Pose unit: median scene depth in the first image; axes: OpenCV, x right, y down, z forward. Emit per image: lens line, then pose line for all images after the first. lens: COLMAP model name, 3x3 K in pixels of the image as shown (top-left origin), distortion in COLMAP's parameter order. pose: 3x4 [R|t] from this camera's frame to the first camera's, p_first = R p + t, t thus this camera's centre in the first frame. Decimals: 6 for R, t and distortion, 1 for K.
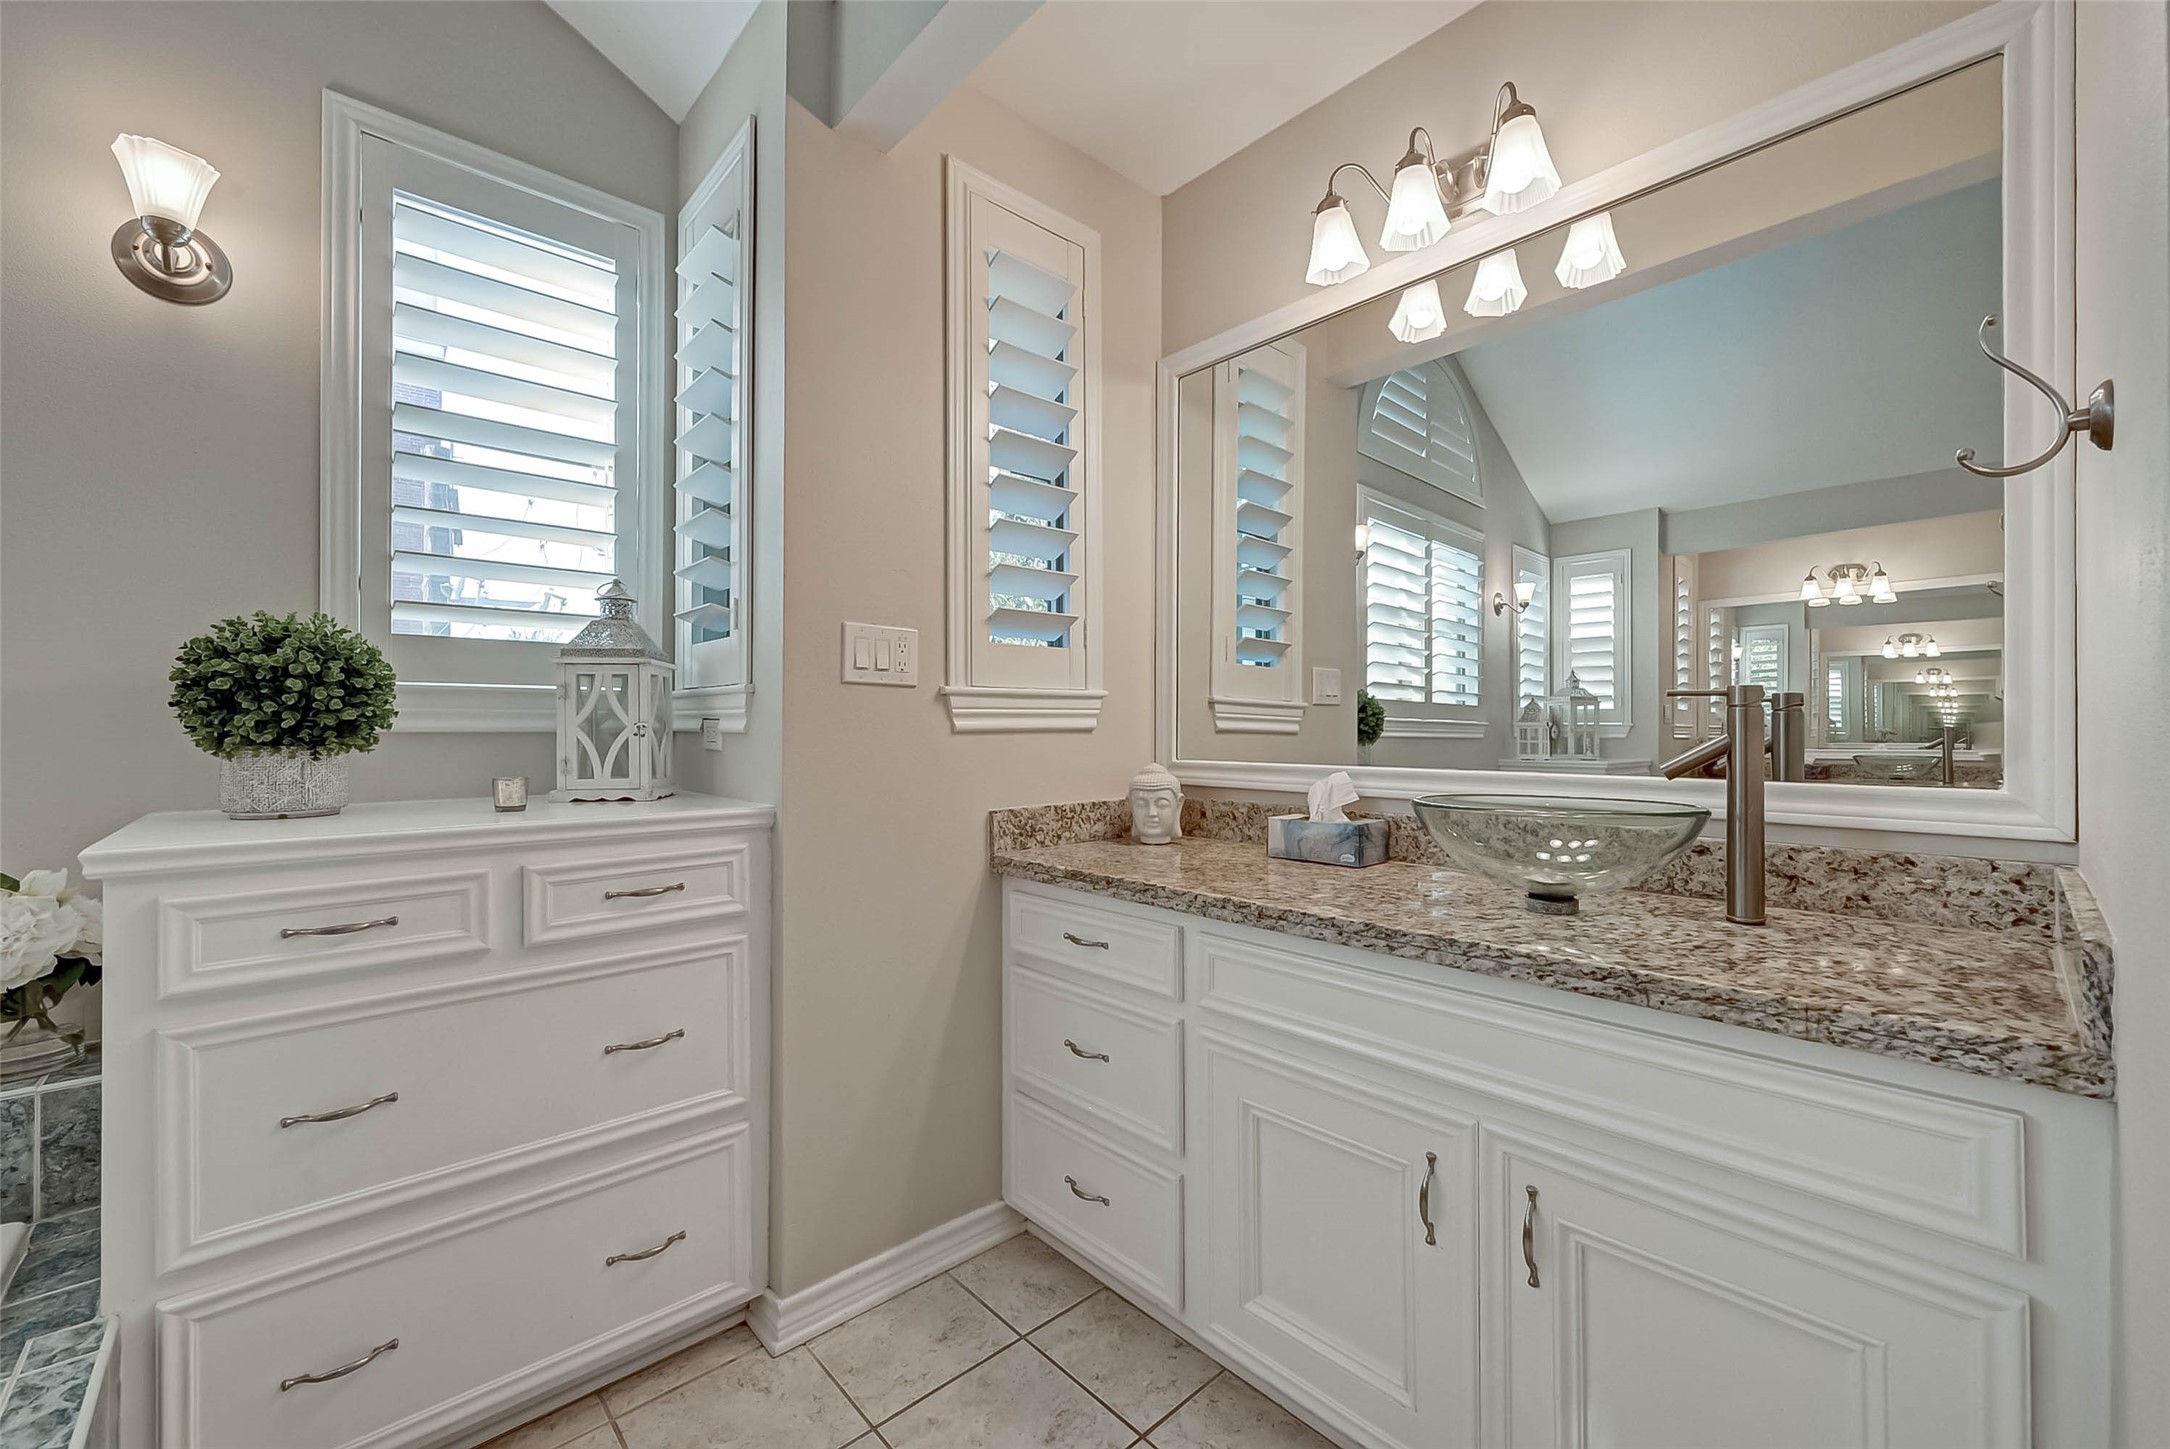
lens RADIAL K [[905.3, 0, 1096.4], [0, 905.3, 725.6], [0, 0, 1]] dist [-0.000672, 0.000420]
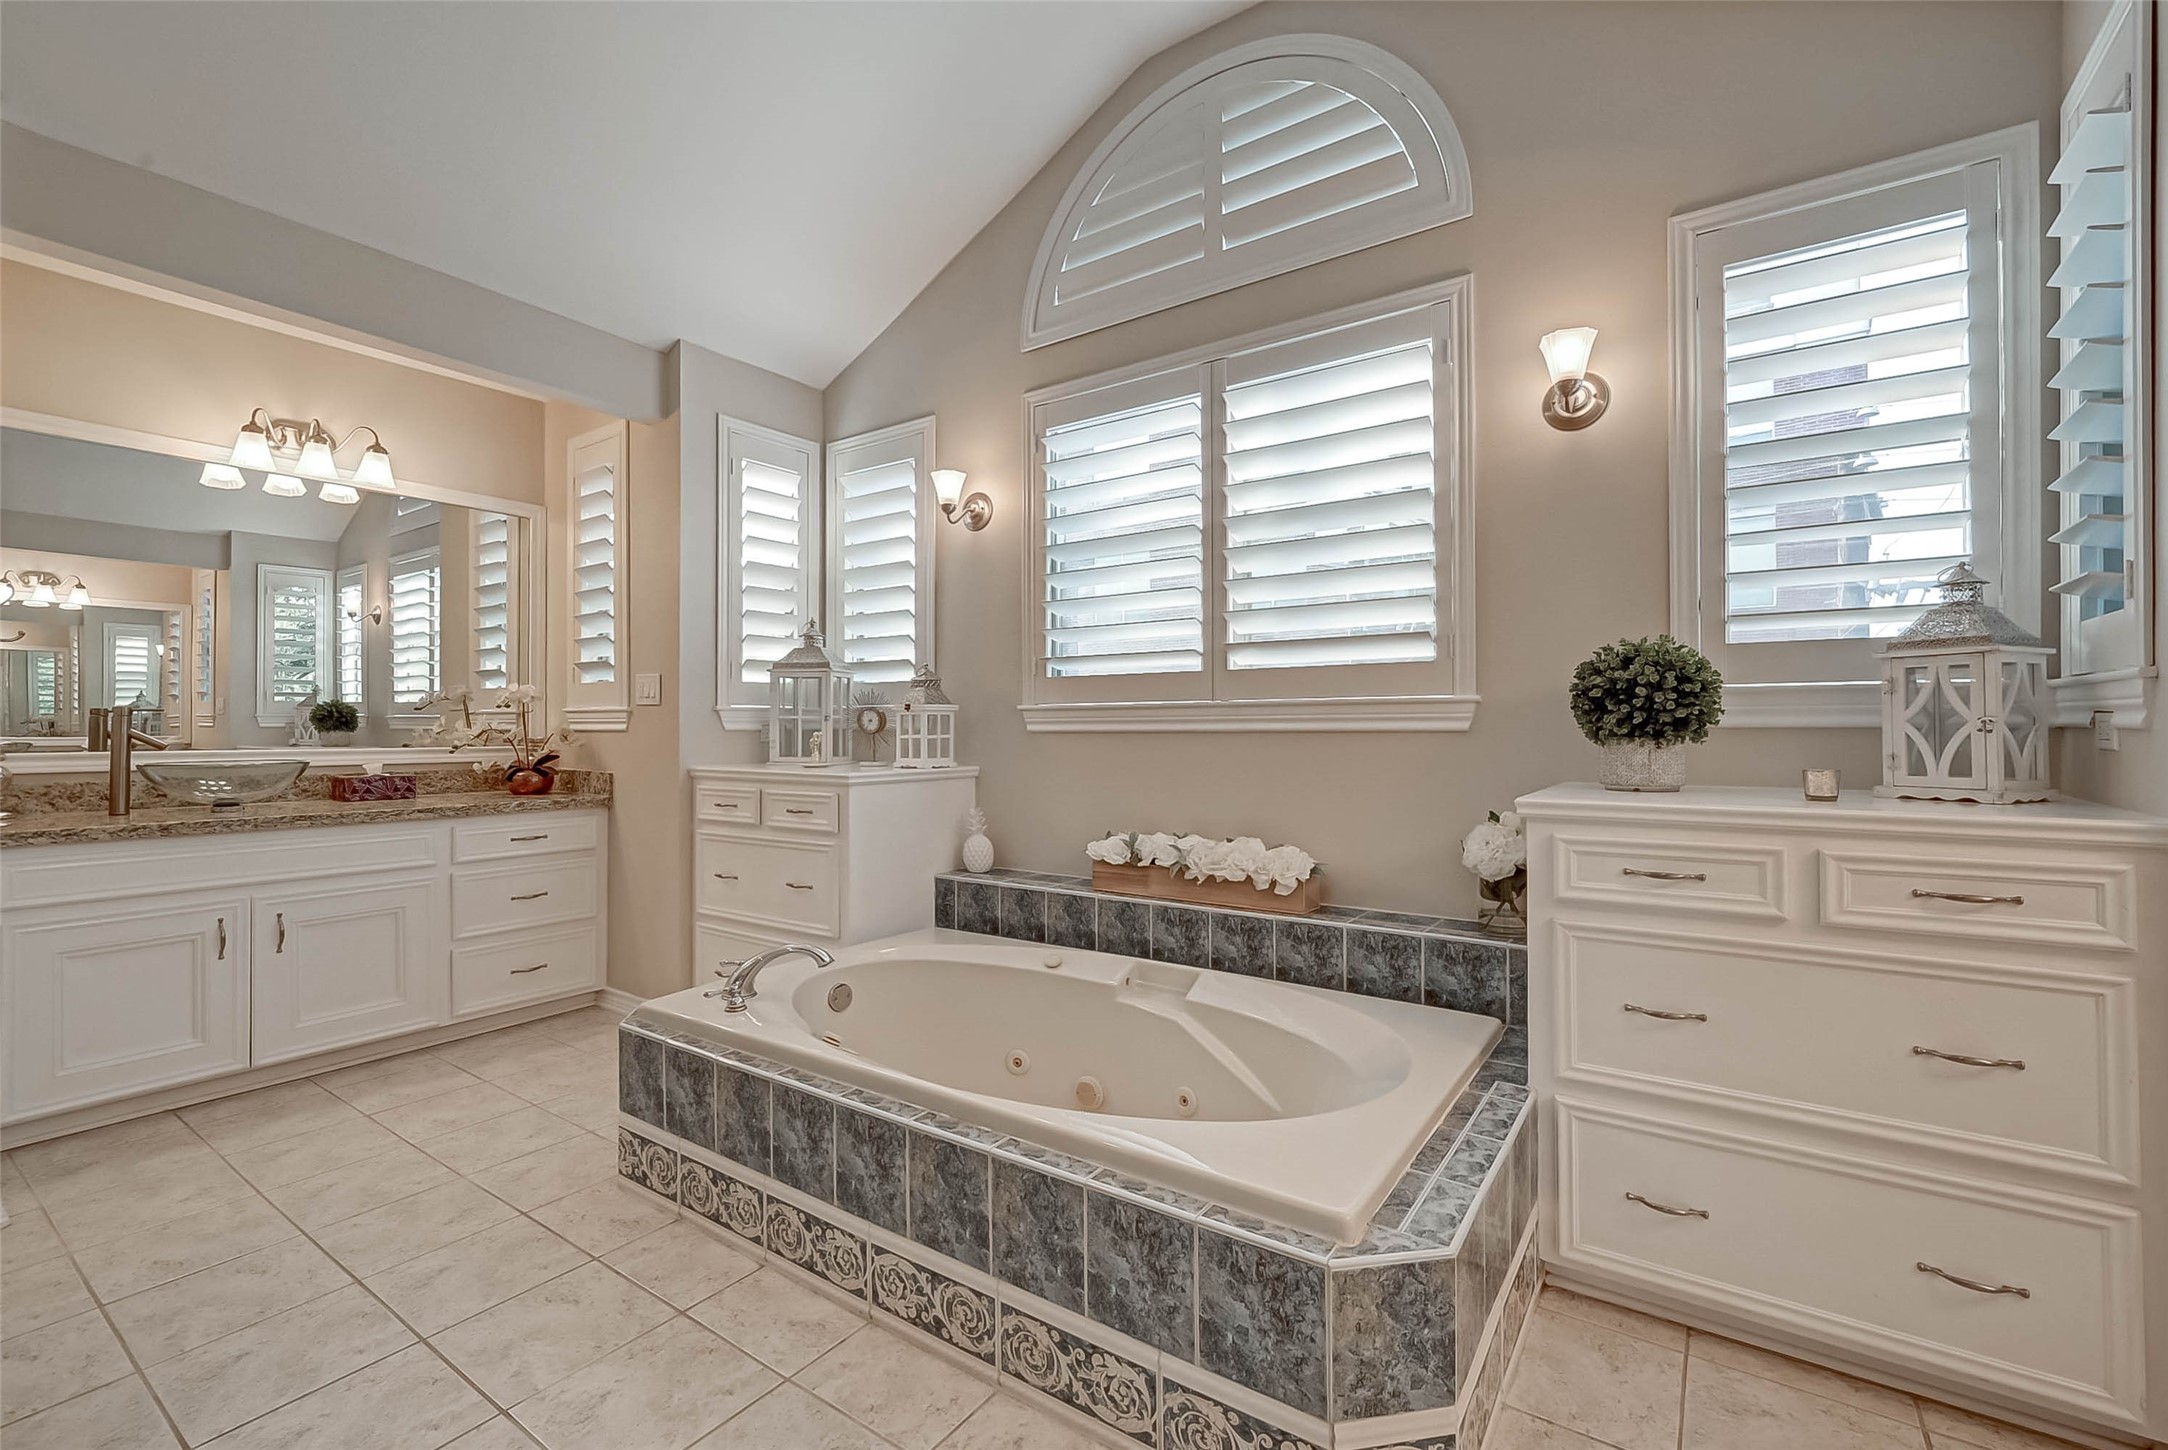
lens RADIAL K [[898.1, 0, 1058.5], [0, 898.1, 723.1], [0, 0, 1]] dist [0.000403, 0.000491]
pose [[0.206183, -0.004034, -0.978505, 0.207818], [0.005304, 0.999981, -0.003005, 0.000796], [0.978499, -0.004570, 0.206200, -0.104015]]
